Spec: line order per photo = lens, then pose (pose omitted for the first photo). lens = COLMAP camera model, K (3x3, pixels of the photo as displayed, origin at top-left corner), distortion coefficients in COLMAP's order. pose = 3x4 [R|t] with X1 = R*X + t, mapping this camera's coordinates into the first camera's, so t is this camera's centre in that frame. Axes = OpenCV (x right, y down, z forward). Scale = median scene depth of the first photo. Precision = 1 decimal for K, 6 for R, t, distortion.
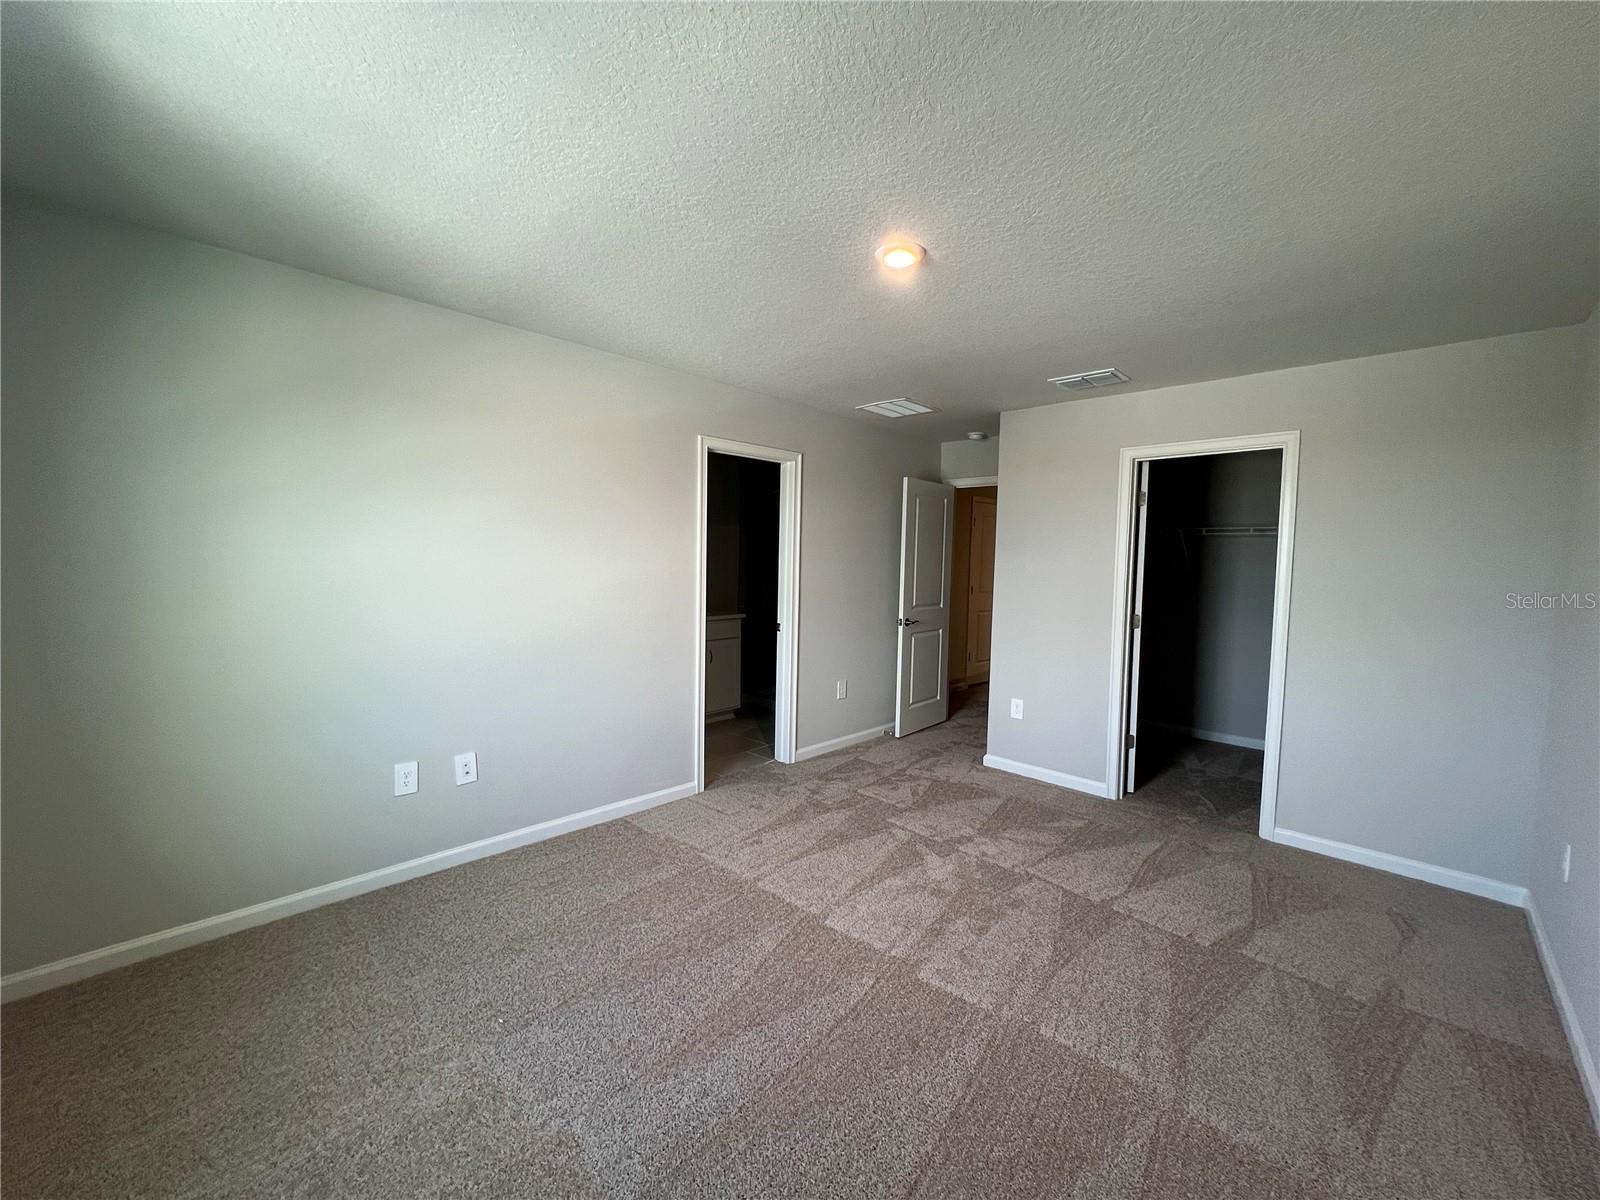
lens RADIAL K [[639.2, 0, 800.2], [0, 639.2, 599.5], [0, 0, 1]] dist [-0.002042, 0.000475]
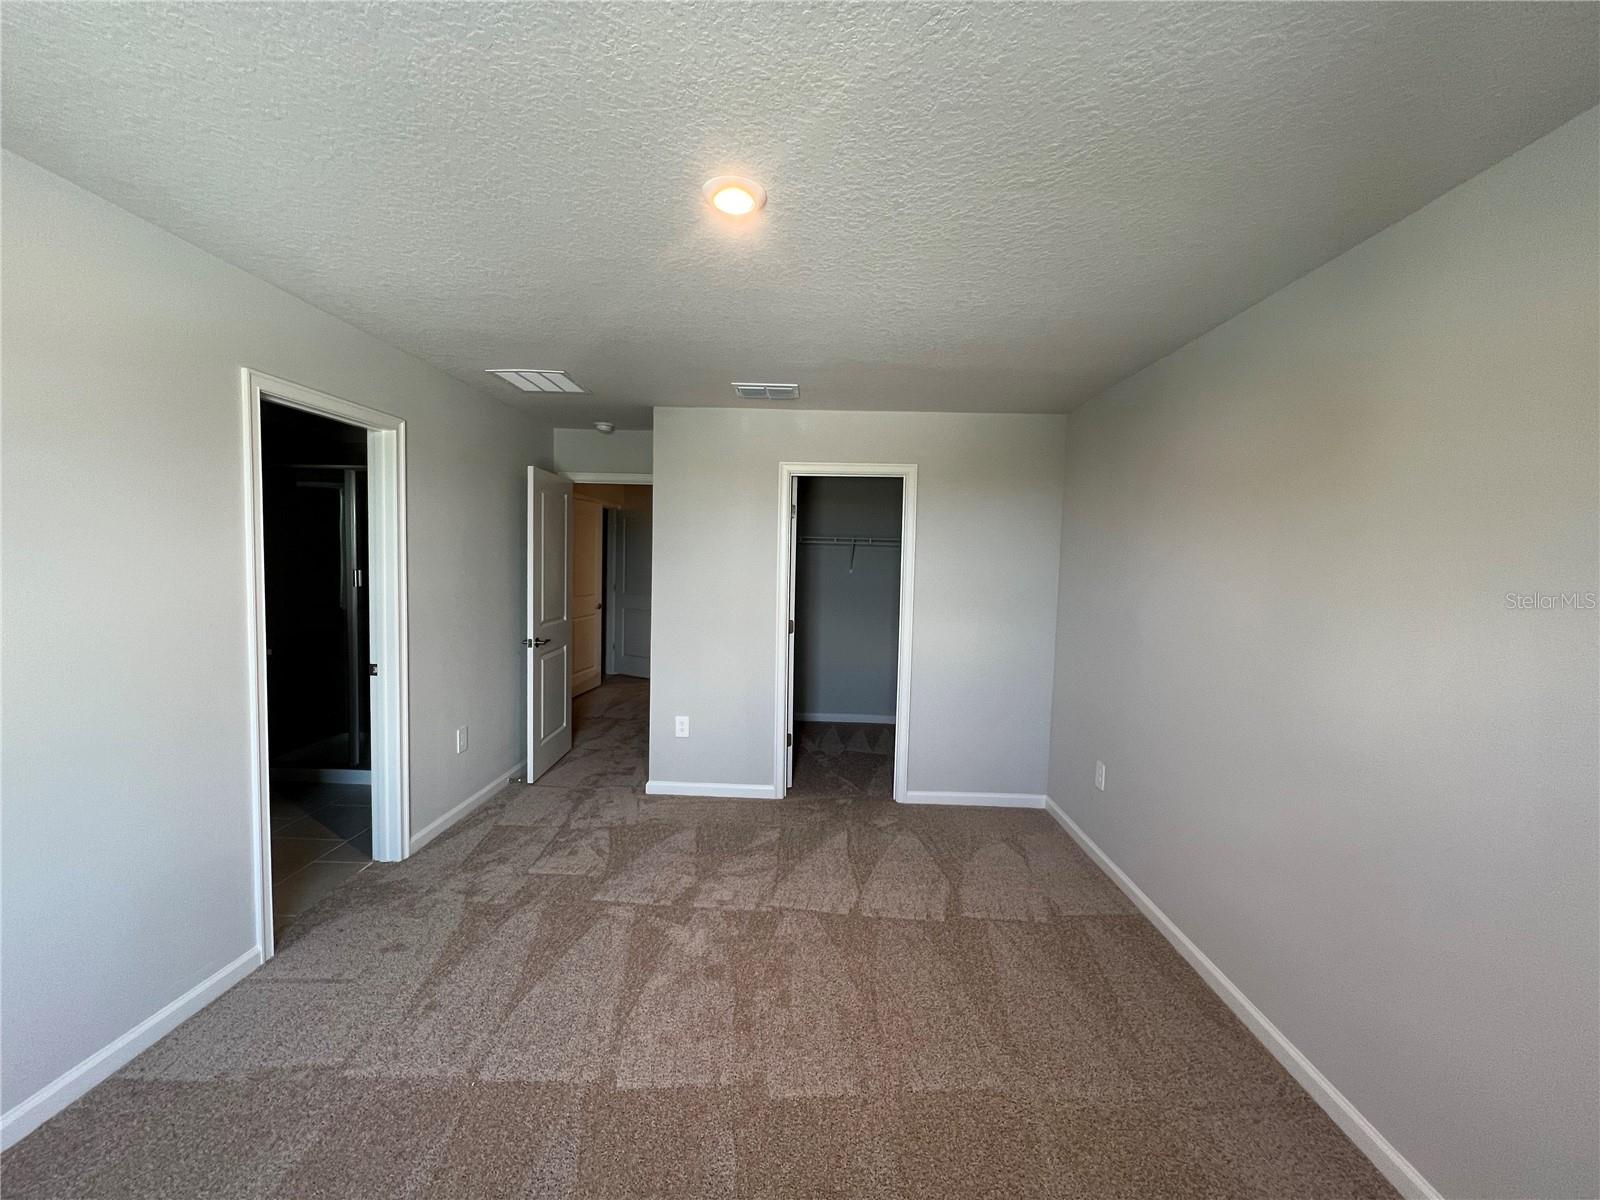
lens RADIAL K [[639.2, 0, 800.2], [0, 639.2, 599.5], [0, 0, 1]] dist [-0.002042, 0.000475]
pose [[0.736712, -0.043810, 0.674786, -0.179292], [0.034547, 0.999034, 0.027145, -0.039992], [-0.675323, 0.003313, 0.737514, 0.210323]]
